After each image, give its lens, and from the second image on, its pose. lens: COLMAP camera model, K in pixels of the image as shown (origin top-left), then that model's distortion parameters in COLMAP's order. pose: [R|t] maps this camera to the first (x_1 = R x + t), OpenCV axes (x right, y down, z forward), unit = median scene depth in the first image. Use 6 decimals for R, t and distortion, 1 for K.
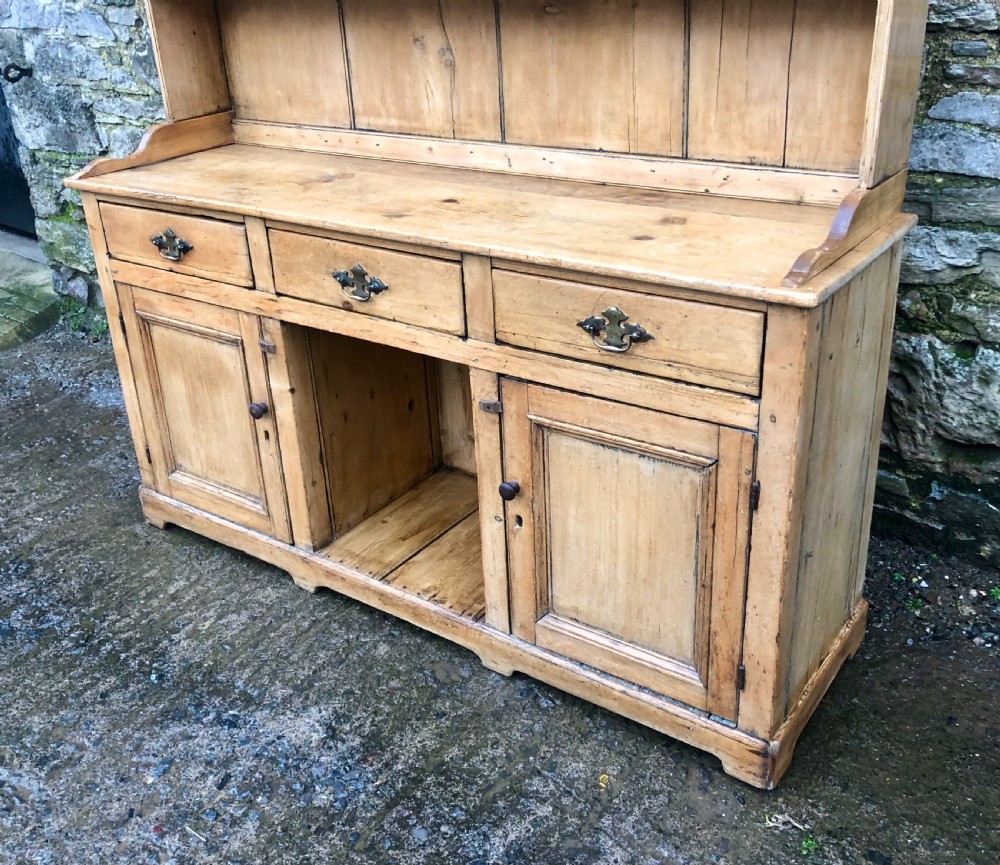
lens RADIAL K [[988.5, 0, 517.8], [0, 988.5, 385.5], [0, 0, 1]] dist [0.147740, -0.447815]
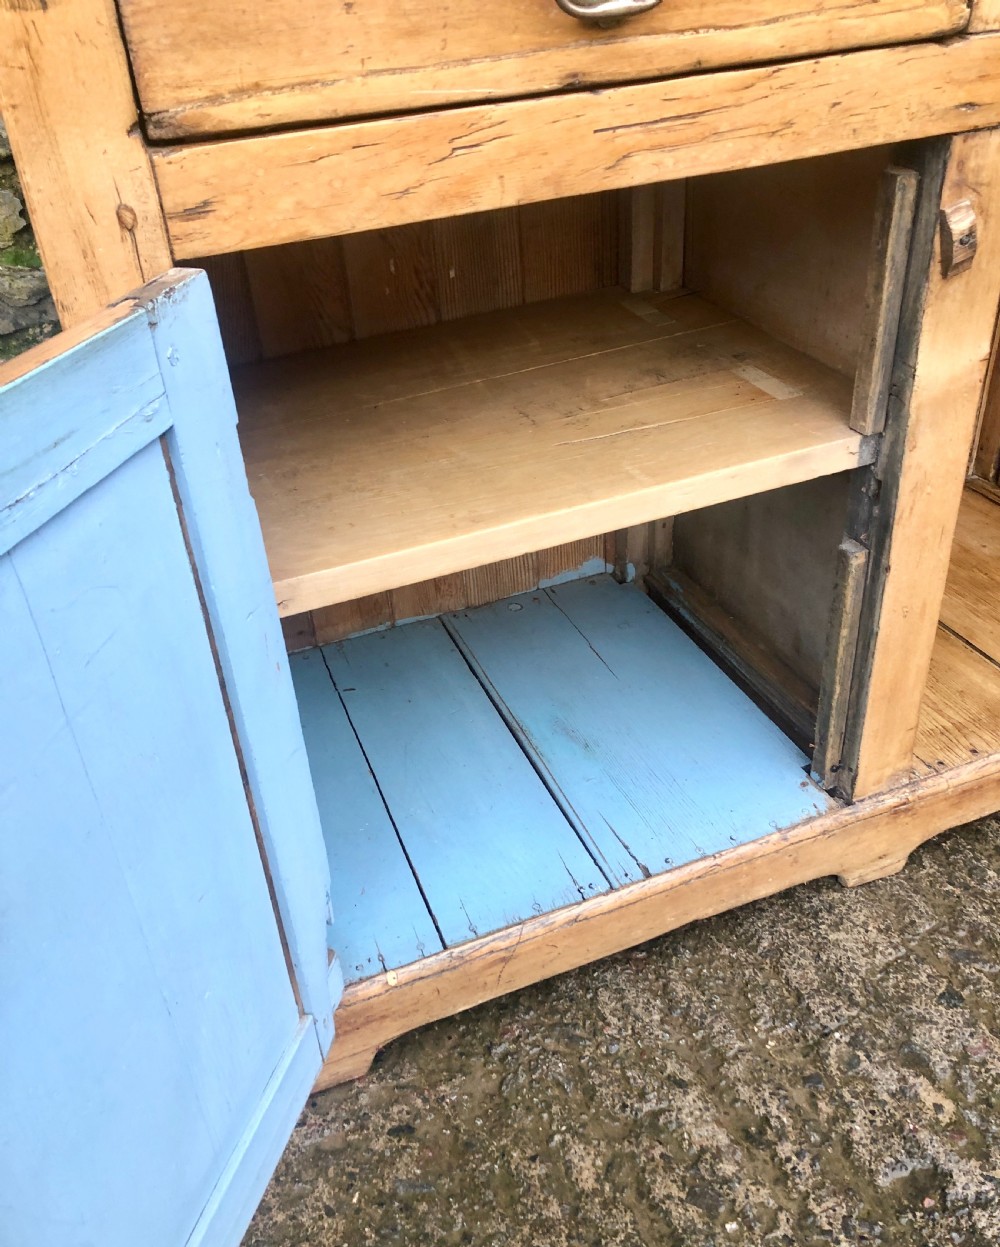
lens RADIAL K [[1102.6, 0, 500.0], [0, 1102.6, 623.5], [0, 0, 1]] dist [0.084683, -0.090689]
pose [[0.559901, -0.453891, 0.693176, -0.664494], [0.374747, 0.884869, 0.276717, -0.088391], [-0.738970, 0.104832, 0.665533, 0.922630]]
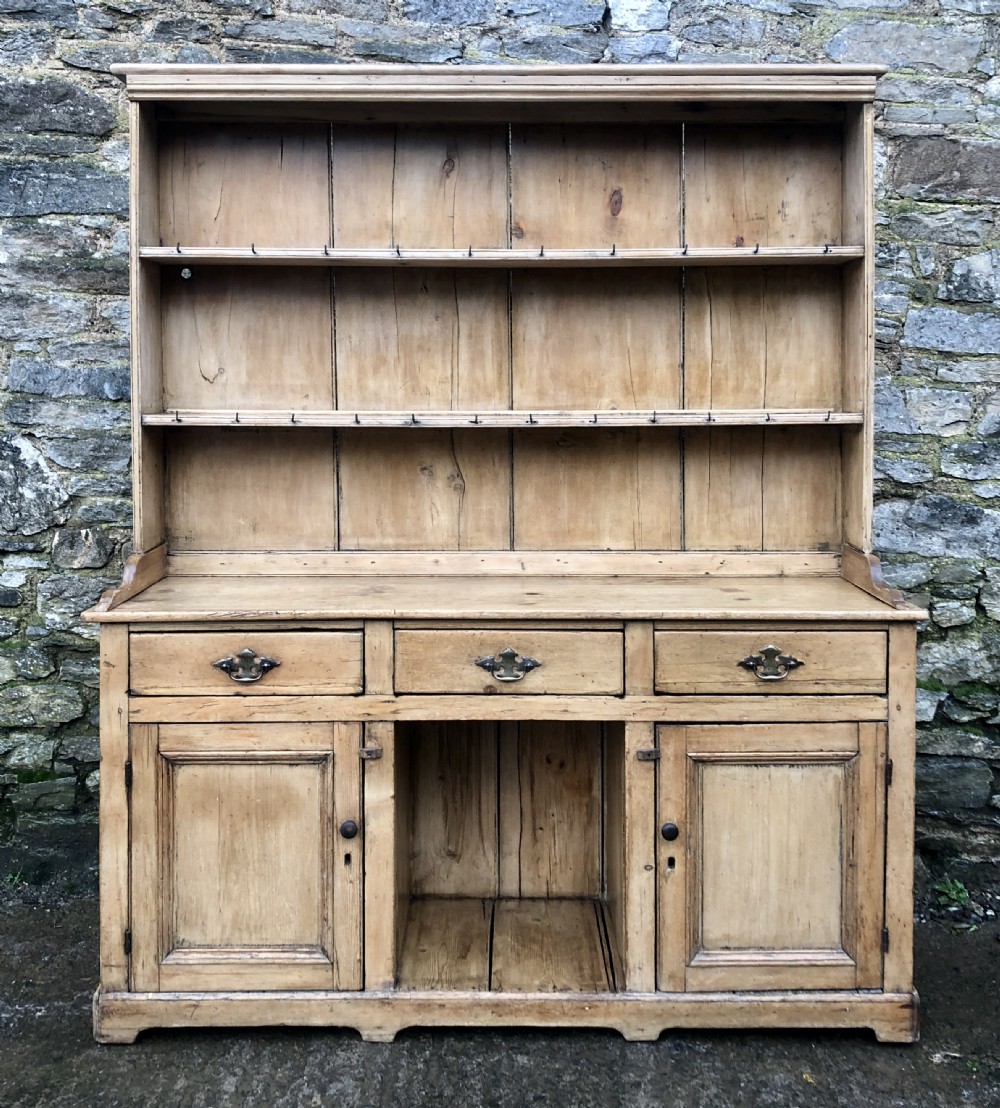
lens RADIAL K [[1243.1, 0, 500.6], [0, 1243.1, 432.3], [0, 0, 1]] dist [0.082771, -0.140168]
pose [[0.824551, 0.017321, 0.565523, -0.895566], [0.201255, 0.925180, -0.321773, 0.096057], [-0.528784, 0.379133, 0.759372, -0.146611]]
